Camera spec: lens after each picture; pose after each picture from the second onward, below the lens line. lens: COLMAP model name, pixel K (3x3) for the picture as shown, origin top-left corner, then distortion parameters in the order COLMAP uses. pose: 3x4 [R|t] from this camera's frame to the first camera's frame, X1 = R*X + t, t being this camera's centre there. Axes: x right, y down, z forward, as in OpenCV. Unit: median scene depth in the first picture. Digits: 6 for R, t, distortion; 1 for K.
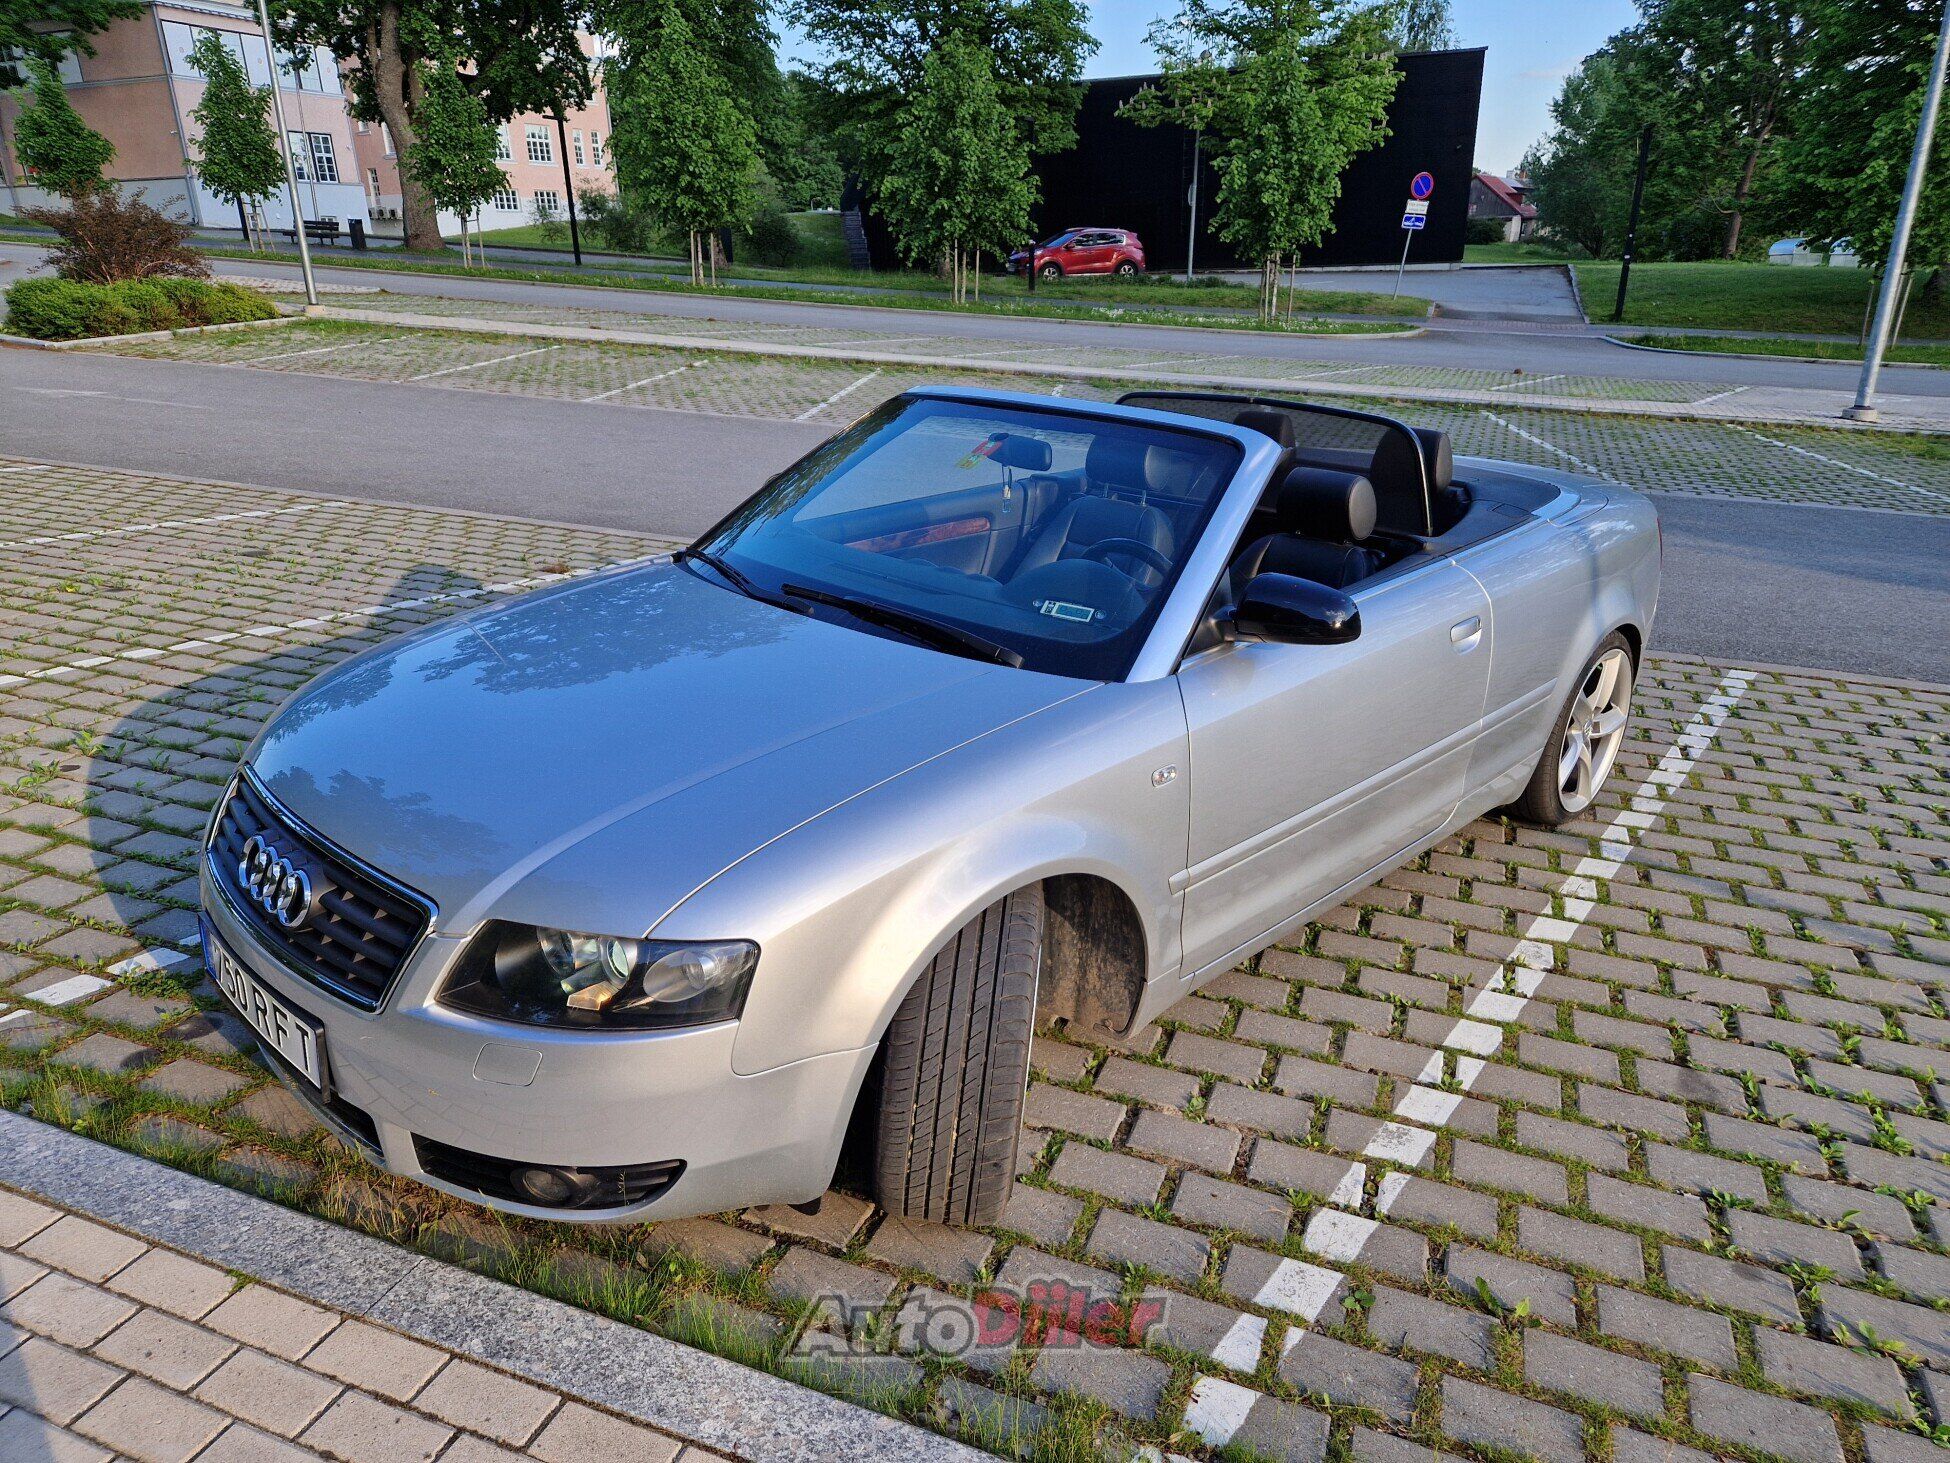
lens RADIAL K [[1317.7, 0, 977.0], [0, 1317.7, 732.8], [0, 0, 1]] dist [0.022071, -0.010130]
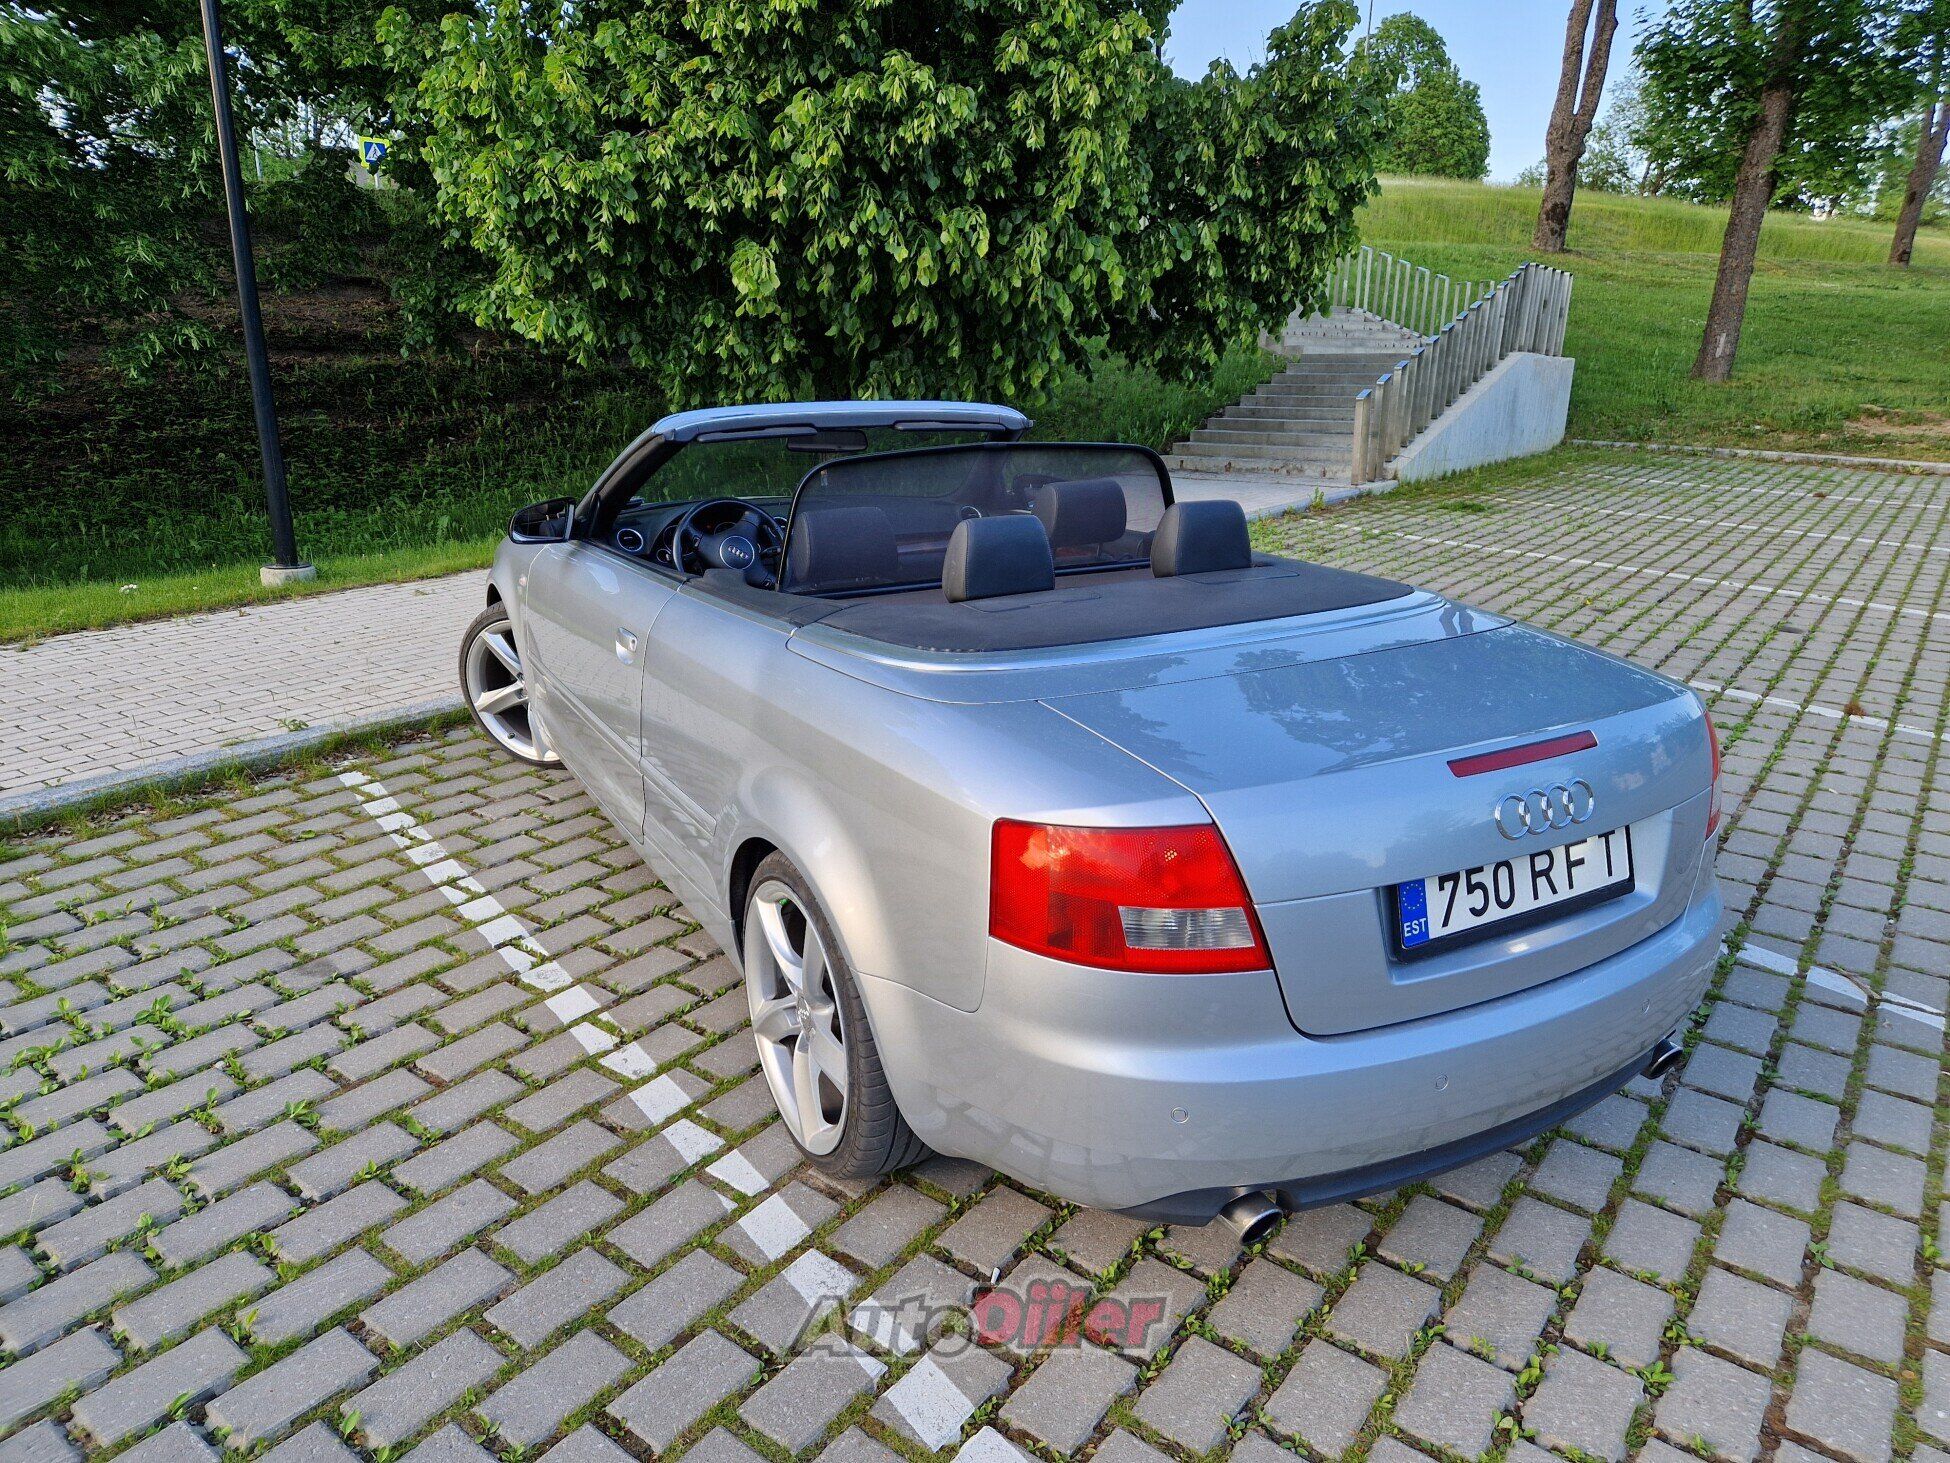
lens RADIAL K [[1317.7, 0, 974.0], [0, 1317.7, 732.5], [0, 0, 1]] dist [0.022071, -0.010130]
pose [[-0.272865, 0.259441, -0.926410, 1.439813], [-0.345337, 0.872360, 0.346021, -0.521981], [0.897935, 0.414340, -0.148442, 1.644117]]
